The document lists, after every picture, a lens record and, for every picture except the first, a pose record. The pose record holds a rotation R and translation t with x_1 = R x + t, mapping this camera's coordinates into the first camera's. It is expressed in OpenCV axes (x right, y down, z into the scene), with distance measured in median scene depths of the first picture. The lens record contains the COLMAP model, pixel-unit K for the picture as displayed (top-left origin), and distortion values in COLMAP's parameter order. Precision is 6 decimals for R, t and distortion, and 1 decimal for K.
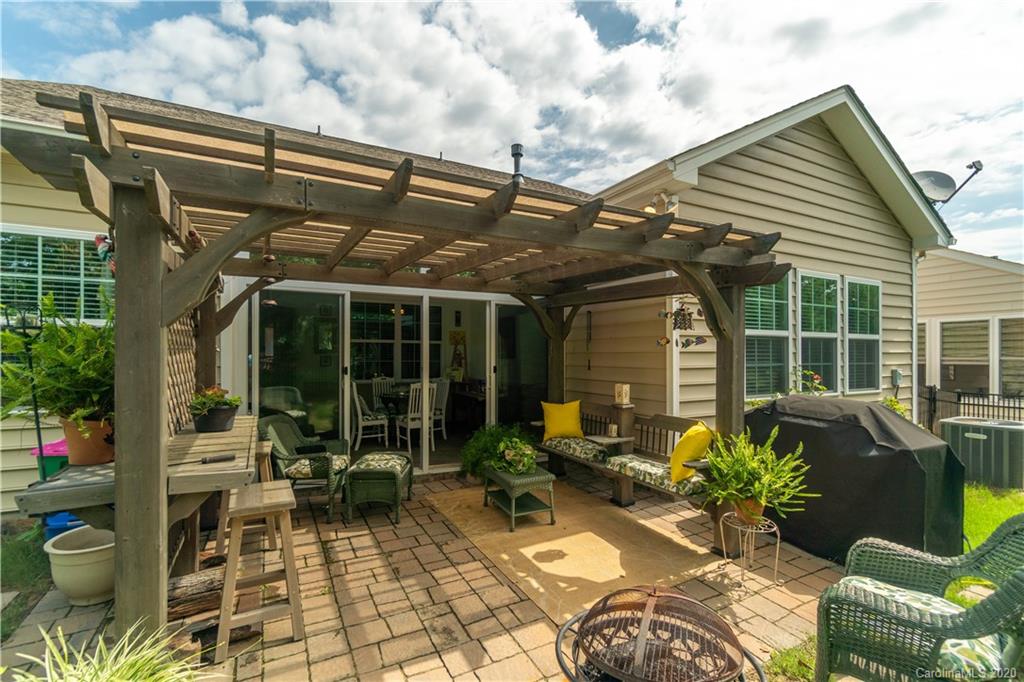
lens RADIAL K [[456.0, 0, 514.7], [0, 456.0, 346.2], [0, 0, 1]] dist [-0.009187, 0.002166]
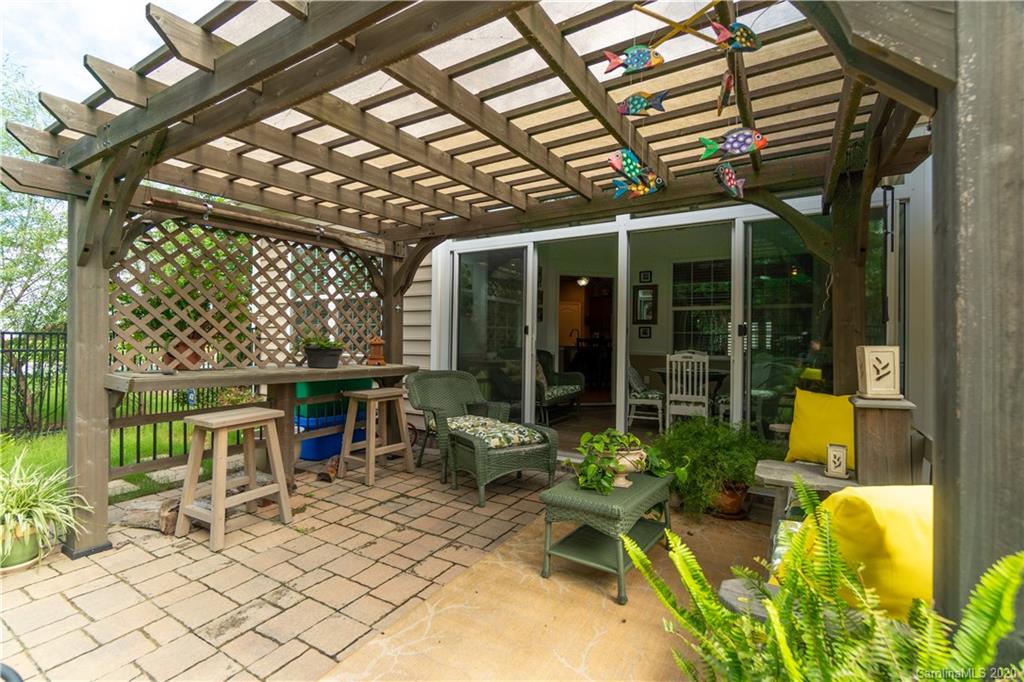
lens RADIAL K [[456.0, 0, 513.1], [0, 456.0, 334.8], [0, 0, 1]] dist [-0.009187, 0.002166]
pose [[0.504545, -0.003046, -0.863380, 0.486918], [0.002872, 0.999994, -0.001849, 0.079013], [0.863381, -0.001547, 0.504550, 0.633209]]
